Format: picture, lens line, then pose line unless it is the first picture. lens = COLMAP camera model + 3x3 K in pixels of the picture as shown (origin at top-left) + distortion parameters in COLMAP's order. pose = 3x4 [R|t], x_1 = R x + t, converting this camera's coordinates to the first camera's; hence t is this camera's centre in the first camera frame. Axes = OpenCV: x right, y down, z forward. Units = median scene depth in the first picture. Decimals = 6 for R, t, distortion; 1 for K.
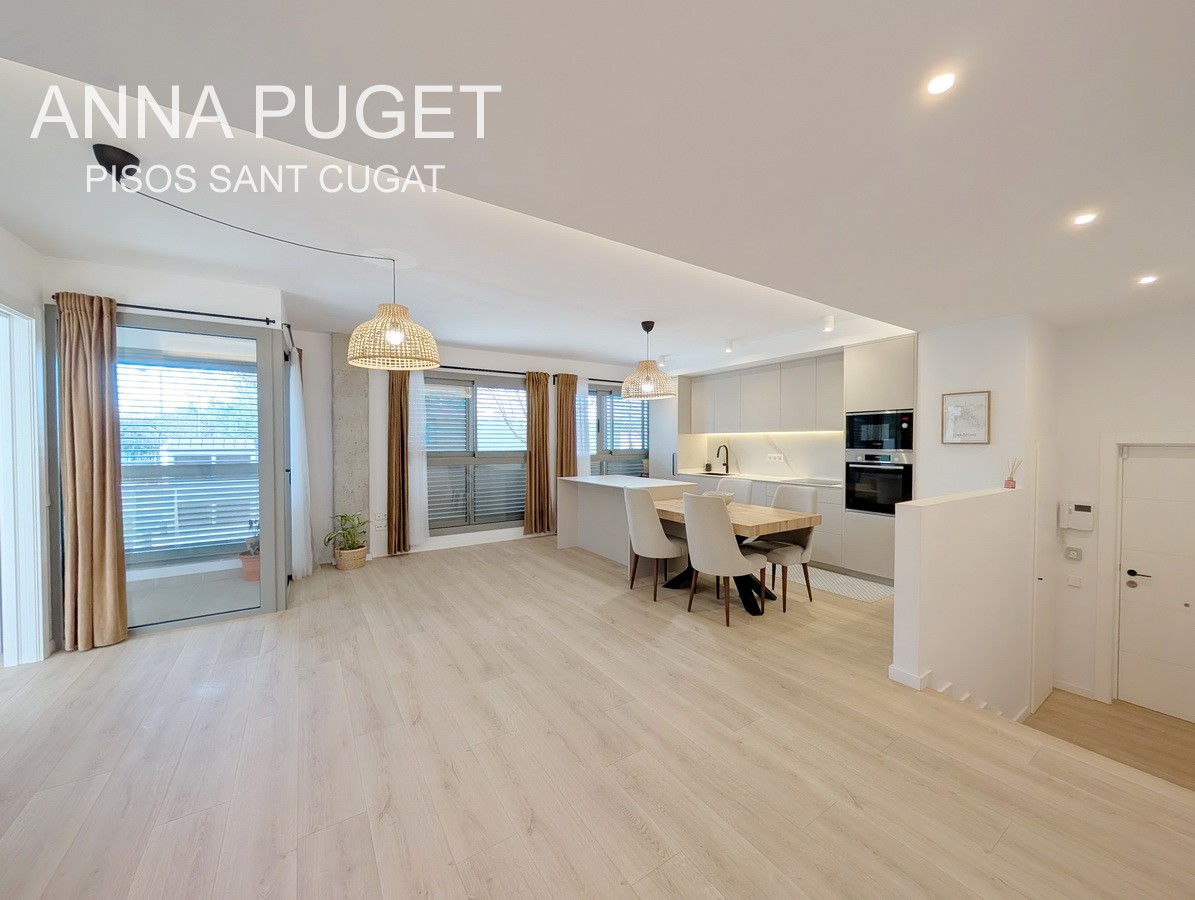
lens RADIAL K [[453.8, 0, 595.4], [0, 453.8, 452.7], [0, 0, 1]] dist [-0.000573, 0.000500]
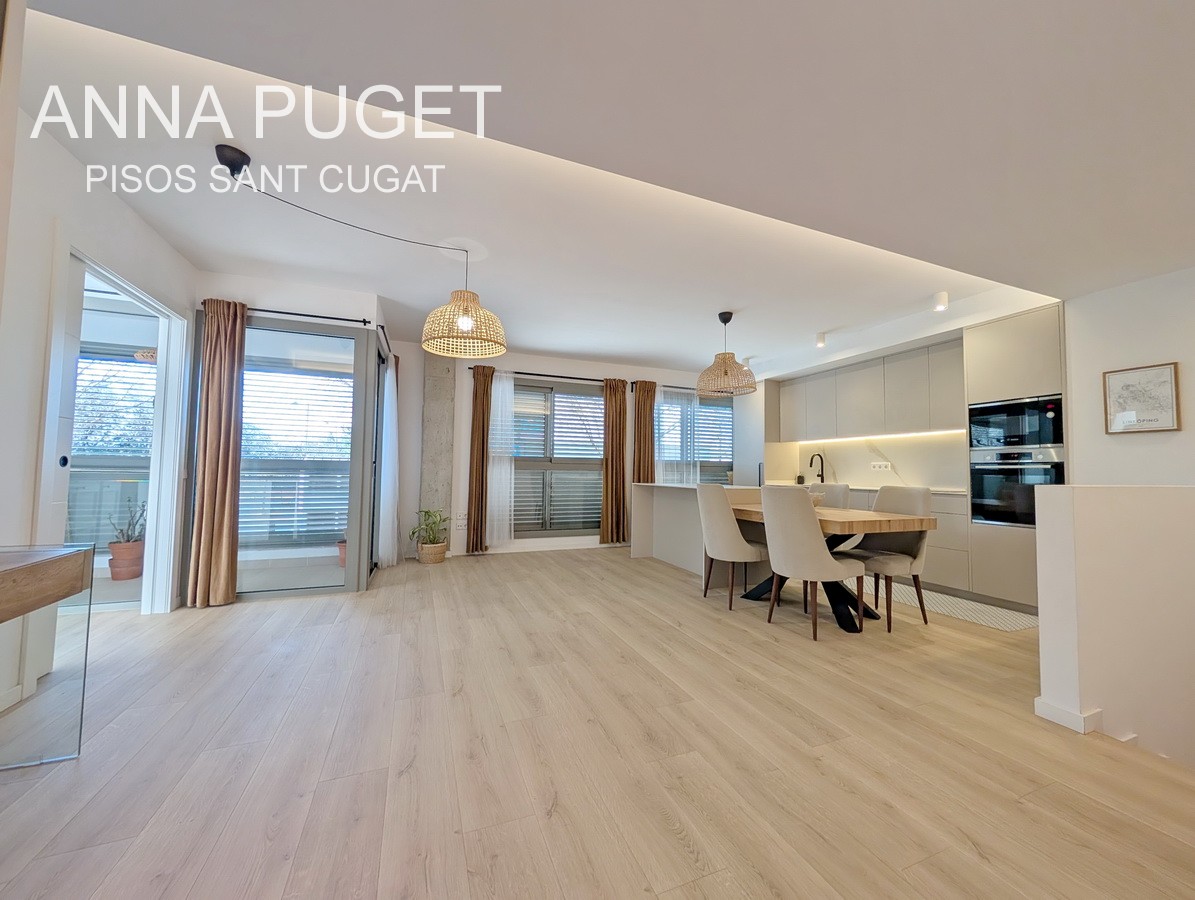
lens RADIAL K [[453.8, 0, 594.7], [0, 453.8, 452.7], [0, 0, 1]] dist [-0.000573, 0.000500]
pose [[0.979871, 0.007065, -0.199506, 0.049959], [-0.020652, 0.997599, -0.066102, 0.089582], [0.198560, 0.068892, 0.977665, 0.053434]]
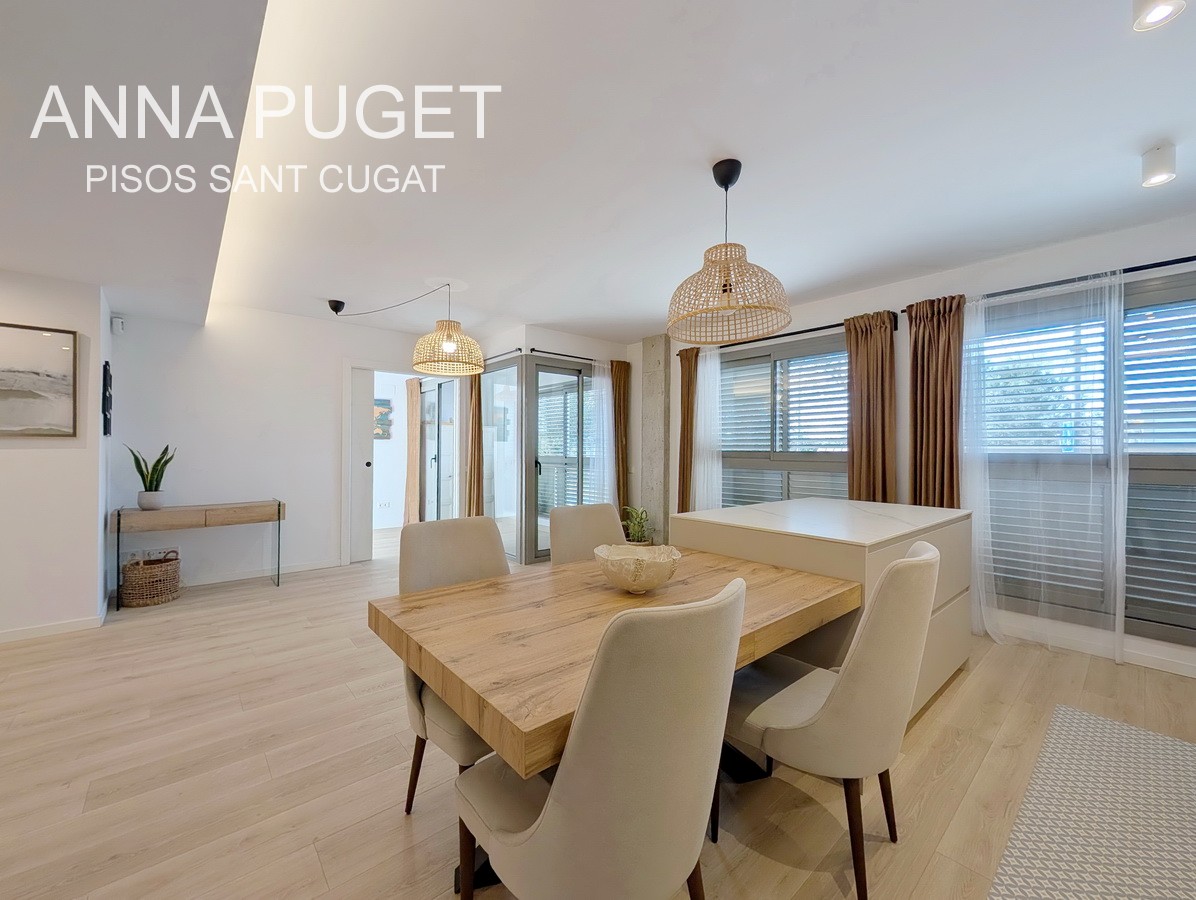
lens RADIAL K [[478.1, 0, 597.2], [0, 478.1, 447.1], [0, 0, 1]] dist [-0.003872, -0.000061]
pose [[0.144004, -0.005116, -0.989564, 0.752848], [-0.032671, 0.999417, -0.009921, 0.012190], [0.989038, 0.033758, 0.143753, 1.044771]]
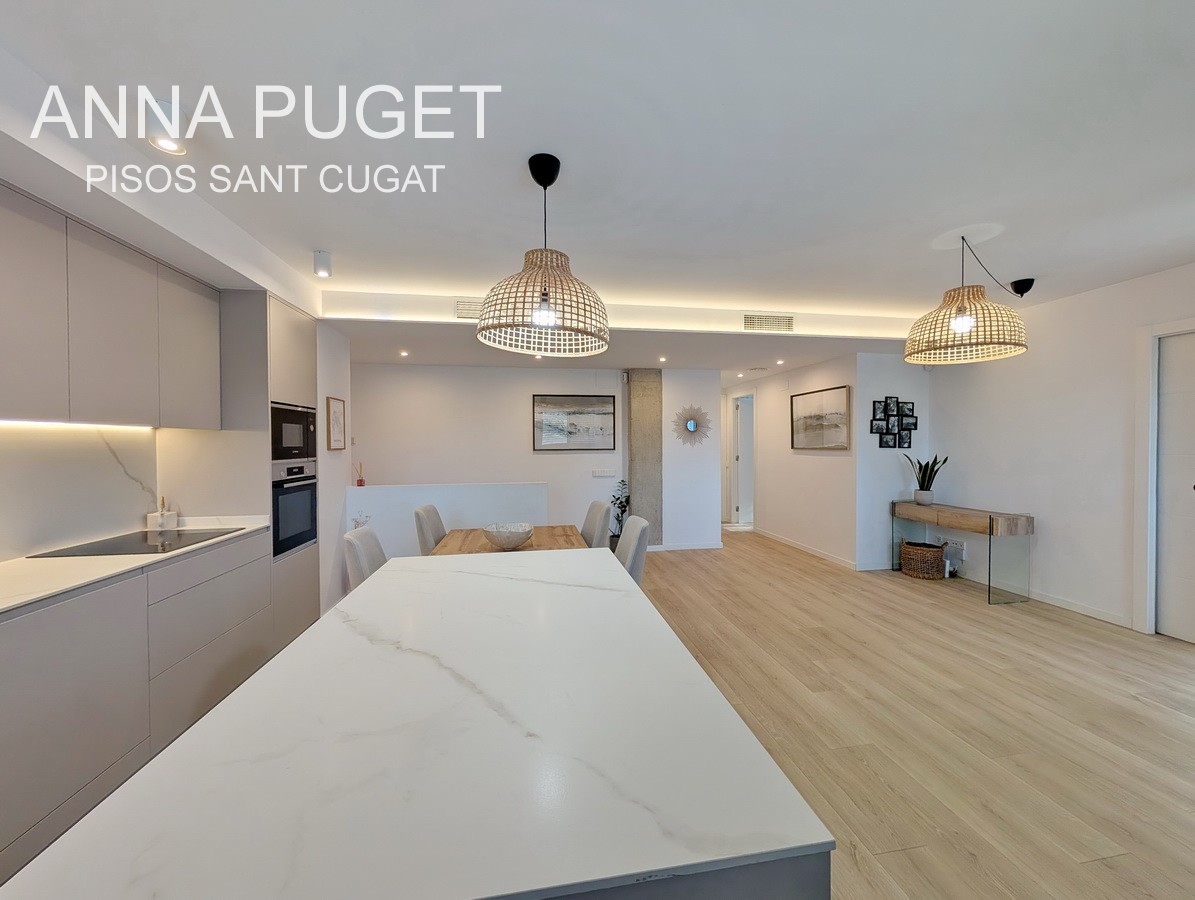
lens RADIAL K [[453.8, 0, 603.0], [0, 453.8, 449.3], [0, 0, 1]] dist [-0.000573, 0.000500]
pose [[-0.922473, 0.001952, 0.386056, -0.124455], [0.017465, 0.999174, 0.036680, -0.050009], [-0.385666, 0.040579, -0.921746, 1.784940]]
